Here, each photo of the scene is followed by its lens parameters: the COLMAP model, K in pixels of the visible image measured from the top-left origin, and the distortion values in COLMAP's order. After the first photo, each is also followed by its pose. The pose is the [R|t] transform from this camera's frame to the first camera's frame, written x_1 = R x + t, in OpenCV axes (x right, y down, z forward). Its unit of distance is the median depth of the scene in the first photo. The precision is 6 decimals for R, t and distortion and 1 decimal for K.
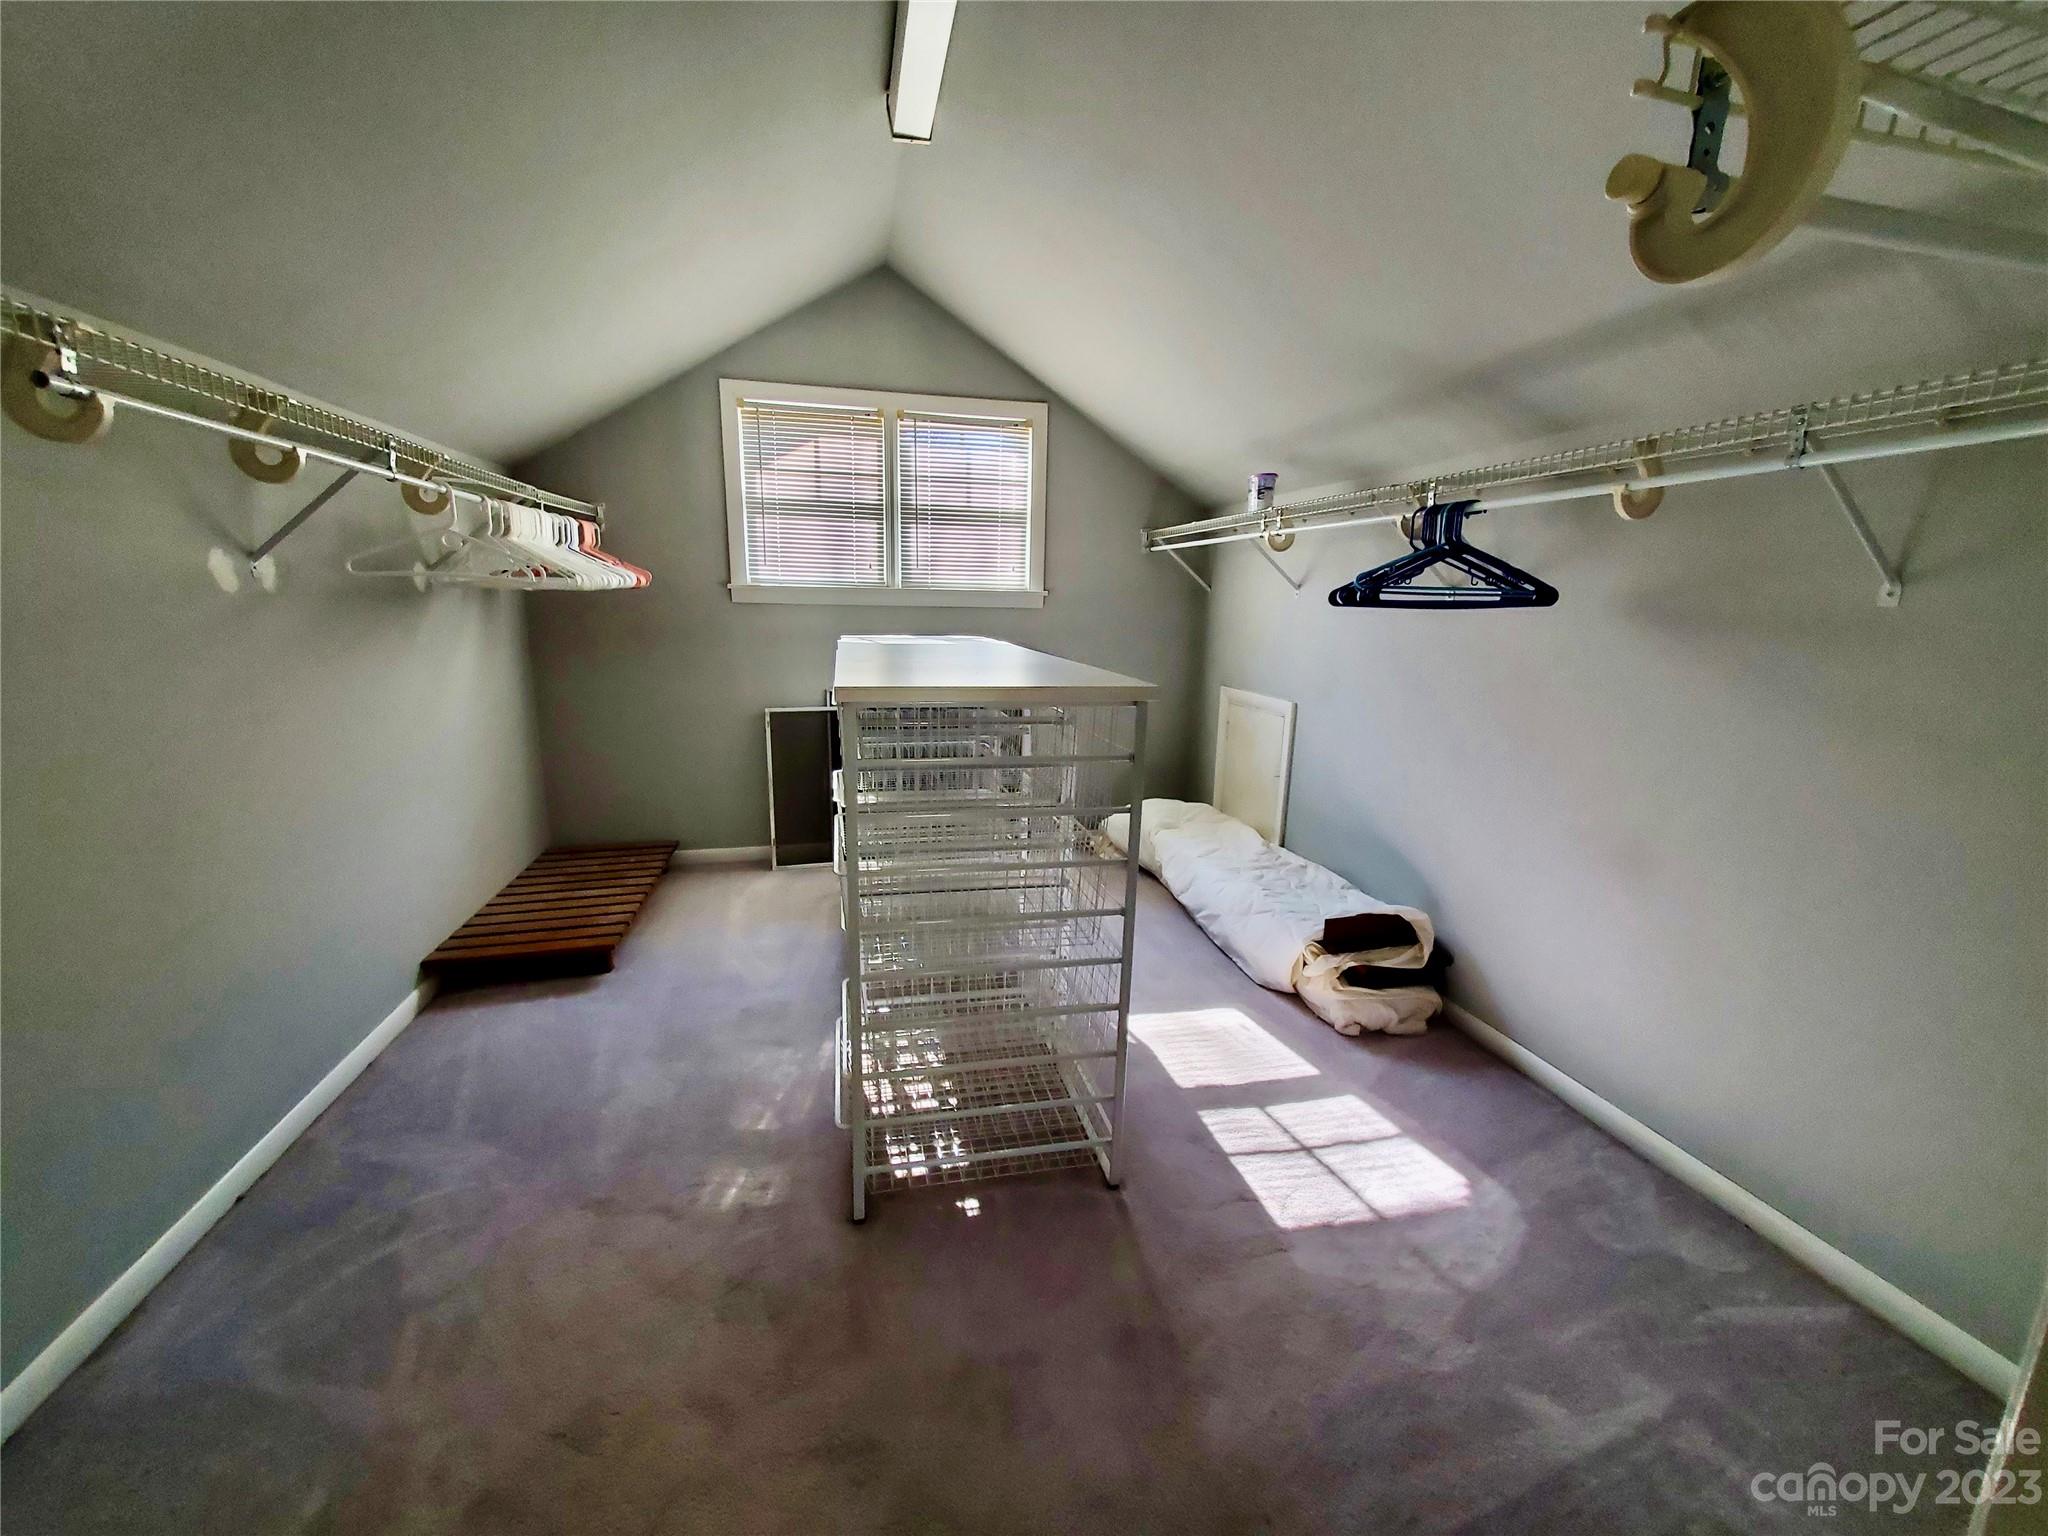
lens RADIAL K [[809.4, 0, 1021.2], [0, 809.4, 766.0], [0, 0, 1]] dist [0.005294, 0.000290]
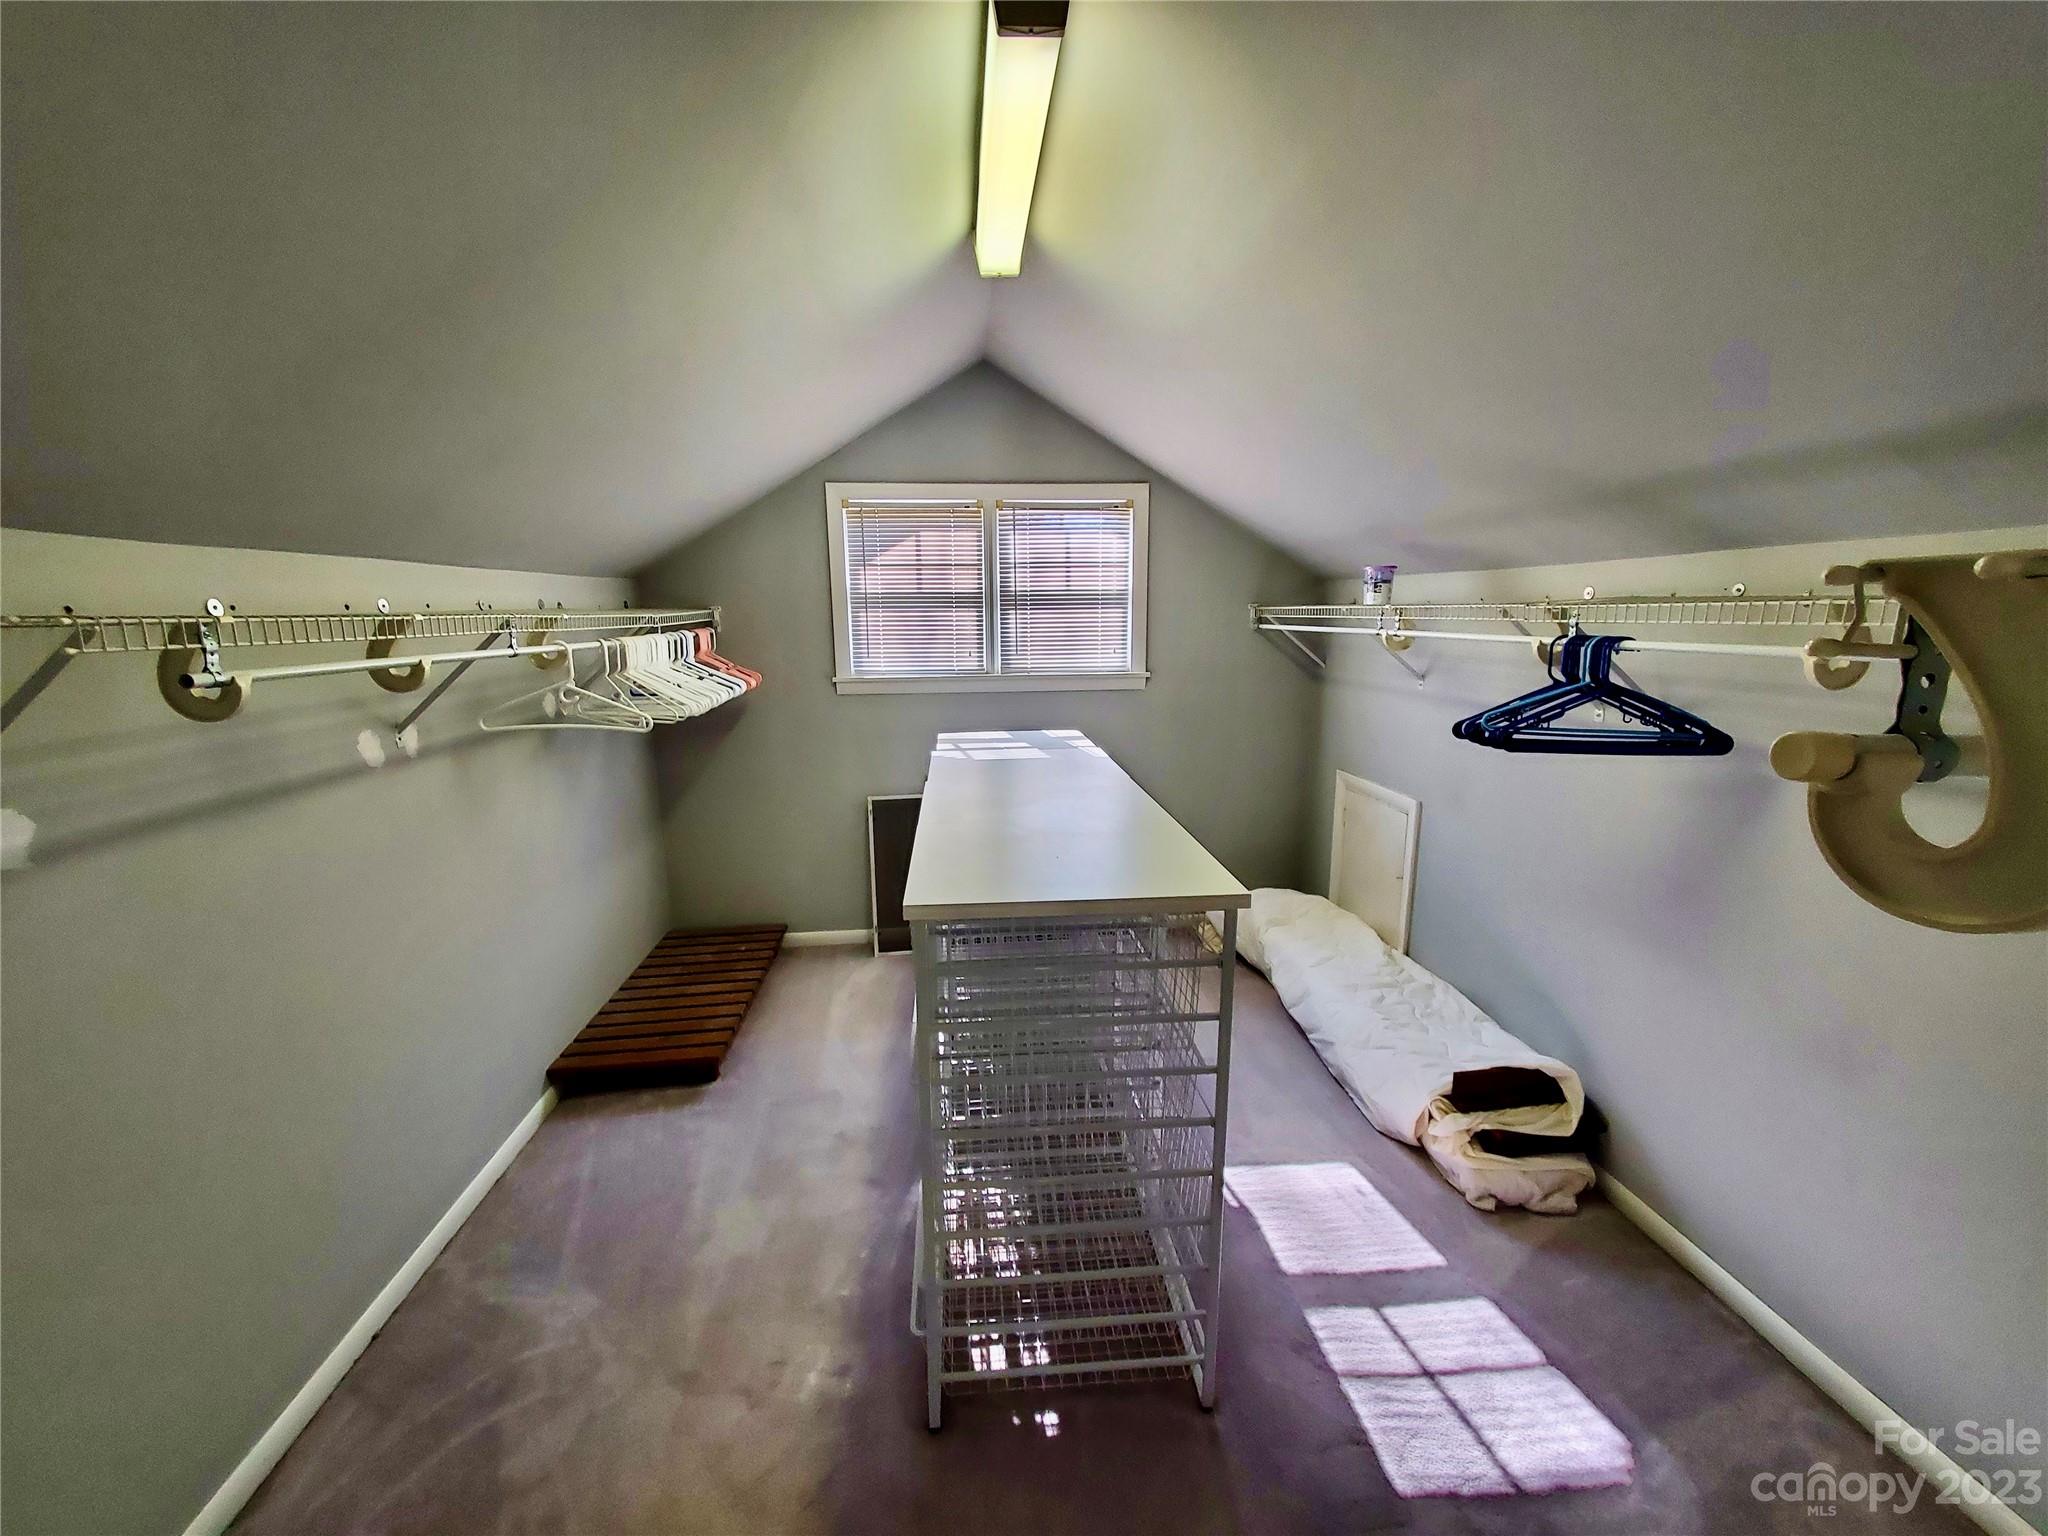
lens RADIAL K [[809.4, 0, 1022.5], [0, 809.4, 767.1], [0, 0, 1]] dist [0.005294, 0.000290]
pose [[0.990142, -0.003056, -0.140035, 0.029801], [0.000818, 0.999871, -0.016036, -0.154188], [0.140066, 0.015763, 0.990017, 0.034143]]
